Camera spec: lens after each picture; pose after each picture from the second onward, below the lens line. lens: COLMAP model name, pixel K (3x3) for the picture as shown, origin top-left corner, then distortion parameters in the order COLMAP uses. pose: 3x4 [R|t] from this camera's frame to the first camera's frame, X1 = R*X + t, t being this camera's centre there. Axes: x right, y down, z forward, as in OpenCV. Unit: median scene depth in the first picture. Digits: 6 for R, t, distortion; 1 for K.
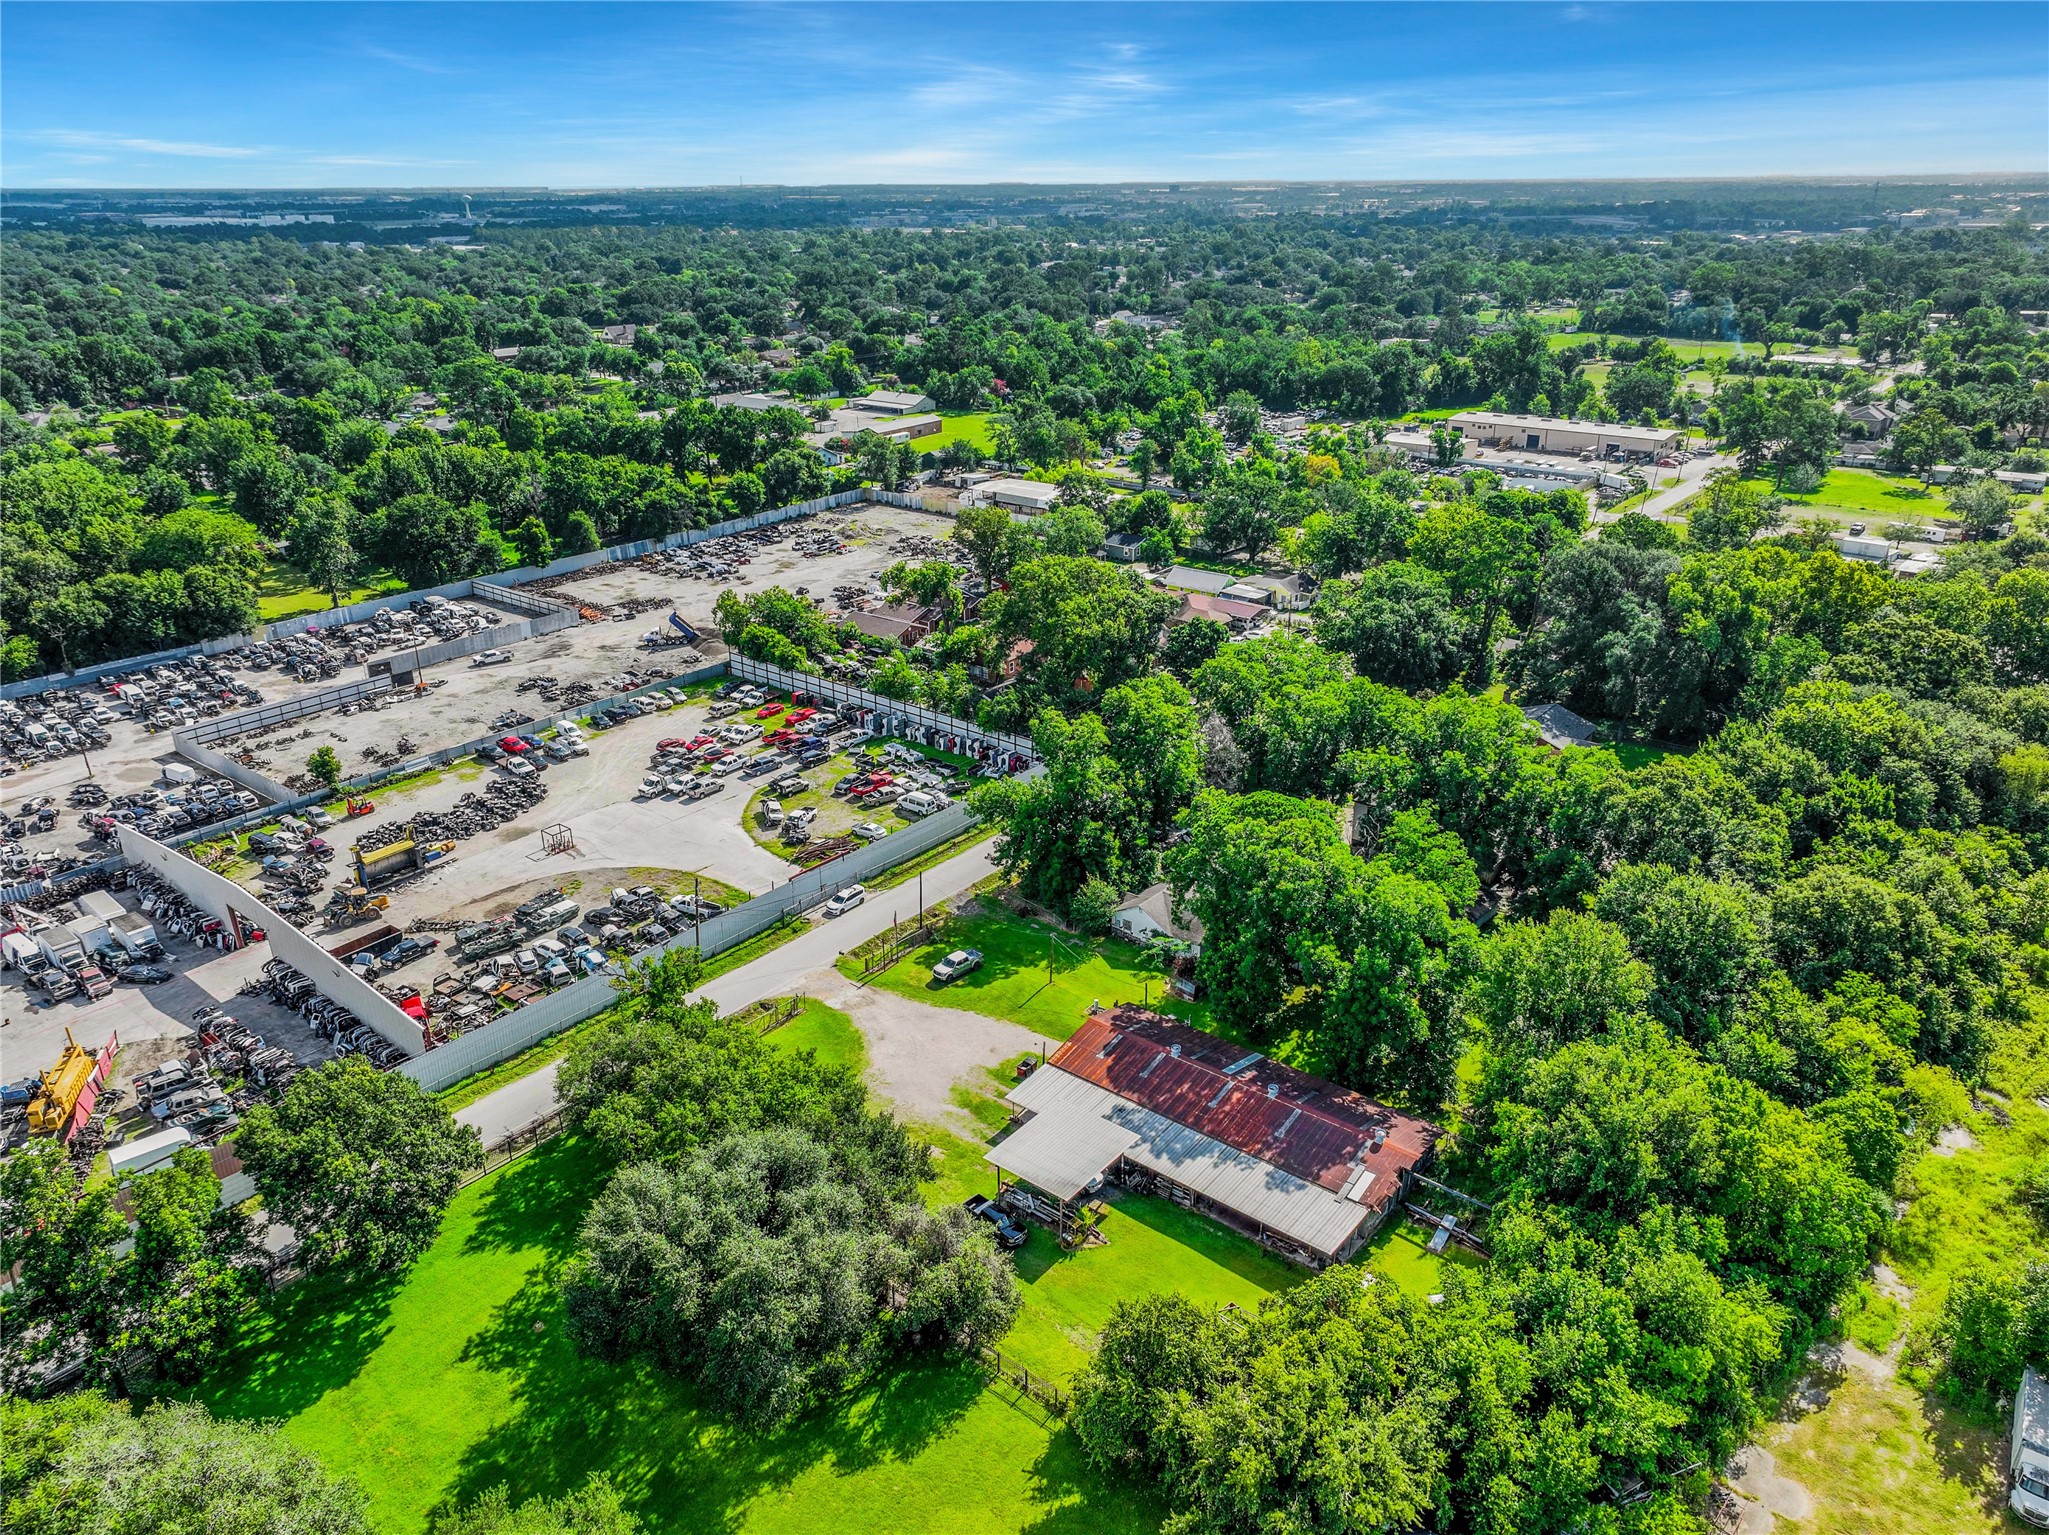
lens RADIAL K [[1446.6, 0, 1018.5], [0, 1446.6, 767.9], [0, 0, 1]] dist [0.005876, 0.006431]
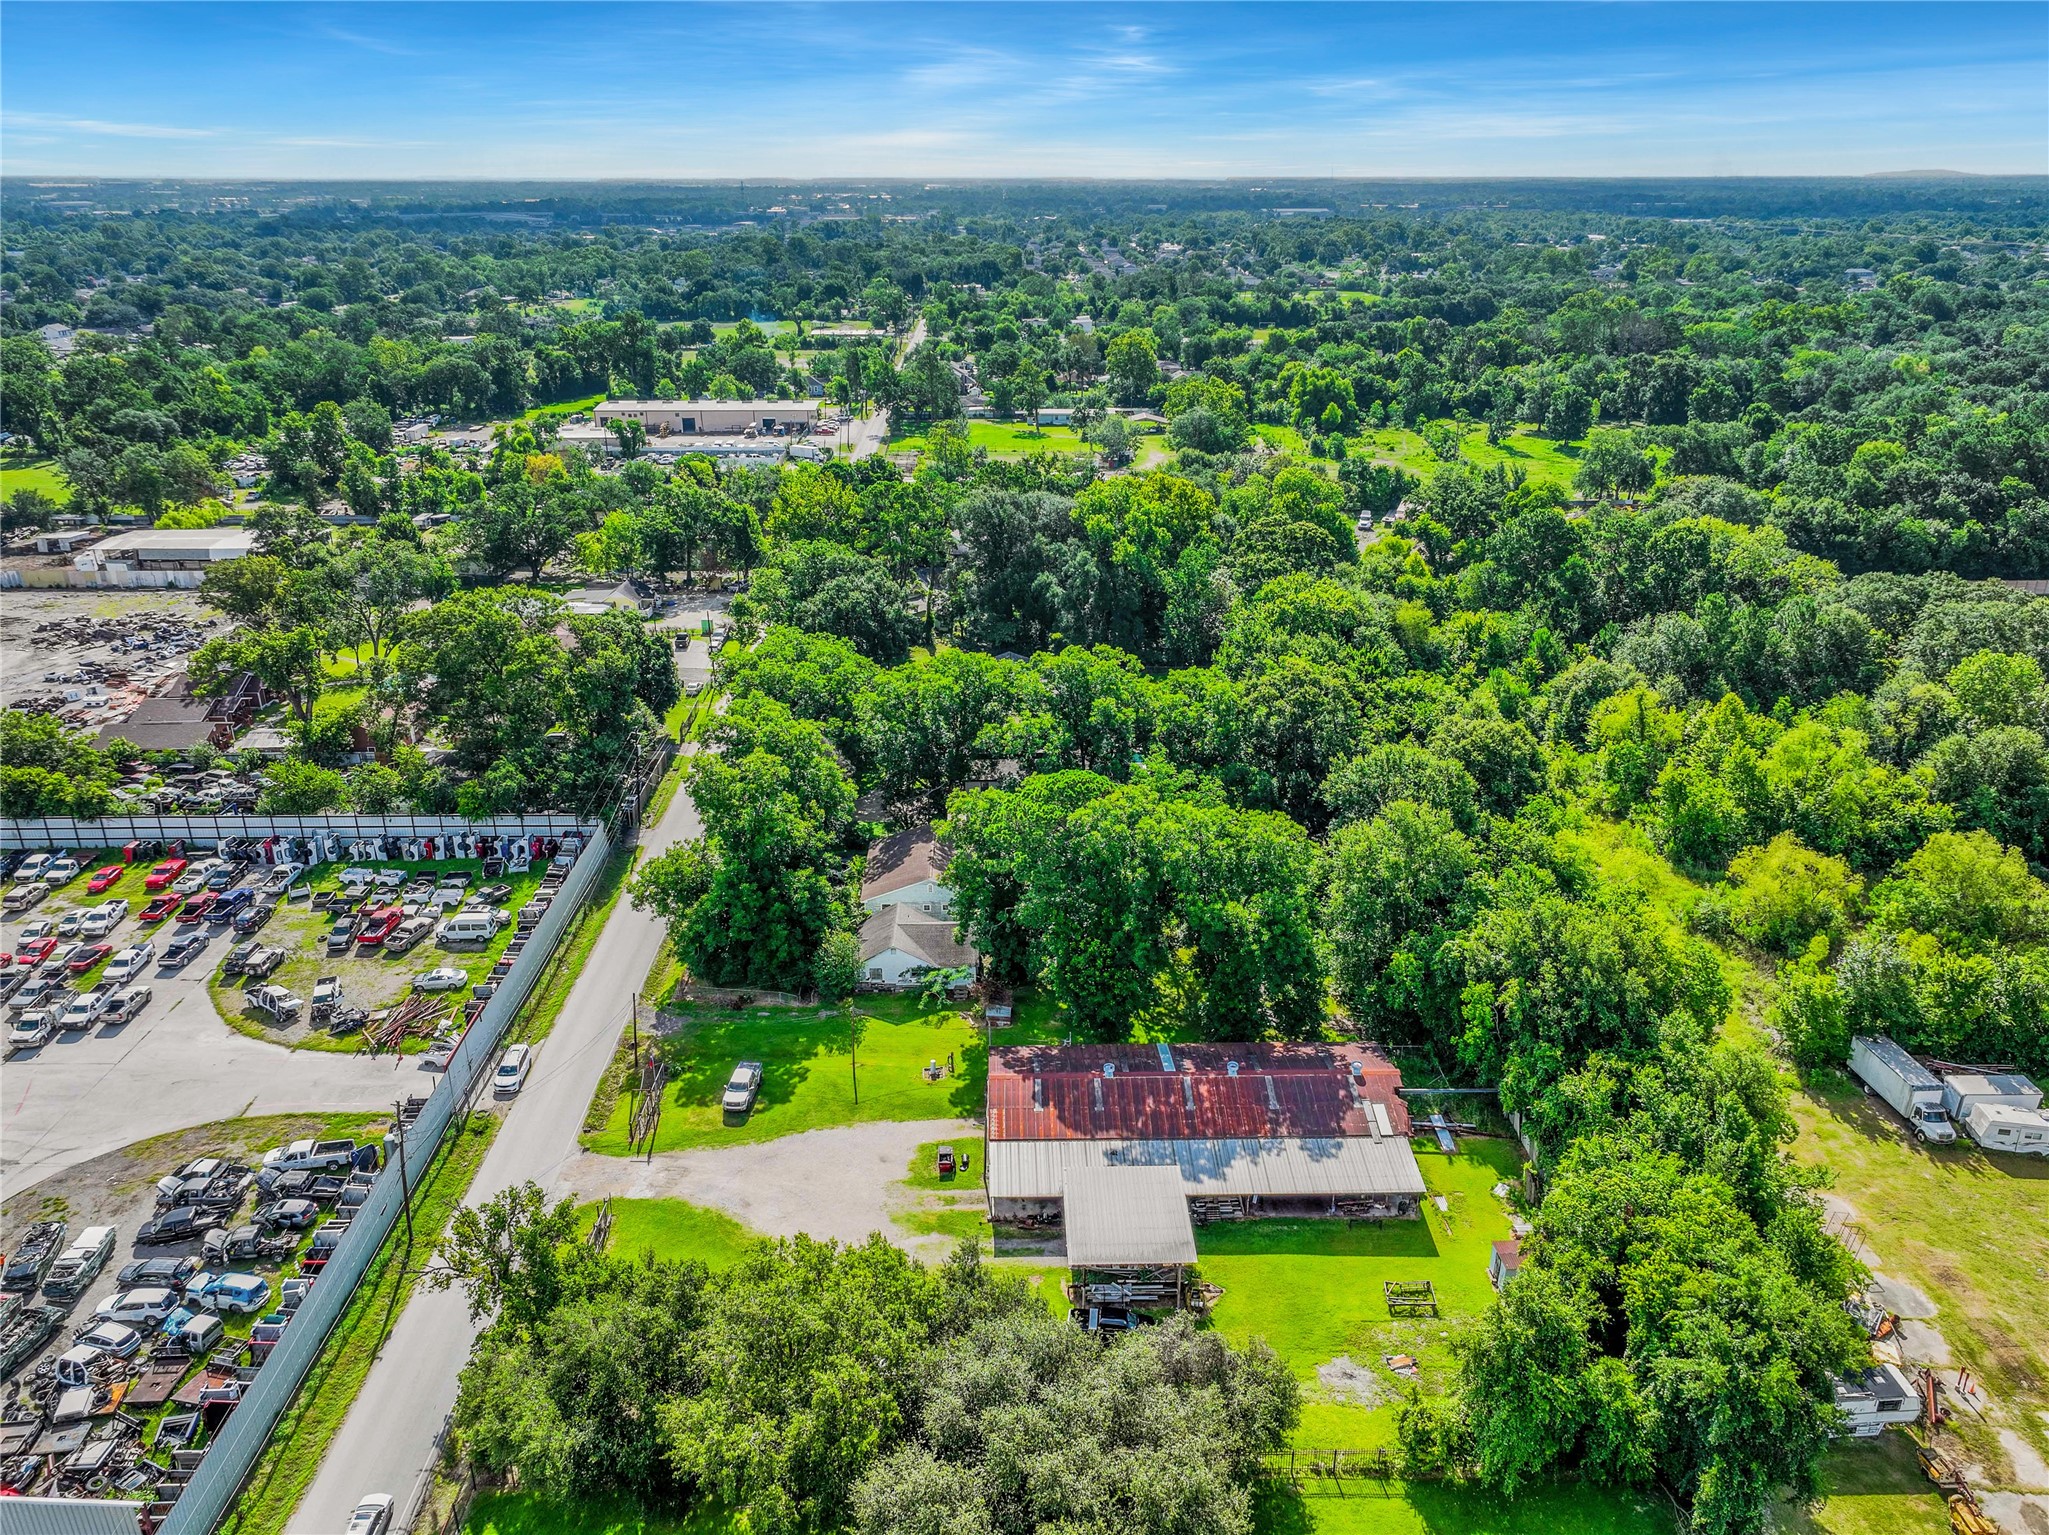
lens RADIAL K [[1484.5, 0, 1024.5], [0, 1484.5, 767.5], [0, 0, 1]] dist [0.004200, 0.007193]
pose [[0.759826, -0.234388, 0.606405, -0.293252], [0.240401, 0.967932, 0.072903, -0.042599], [-0.604047, 0.090387, 0.791807, 0.193911]]
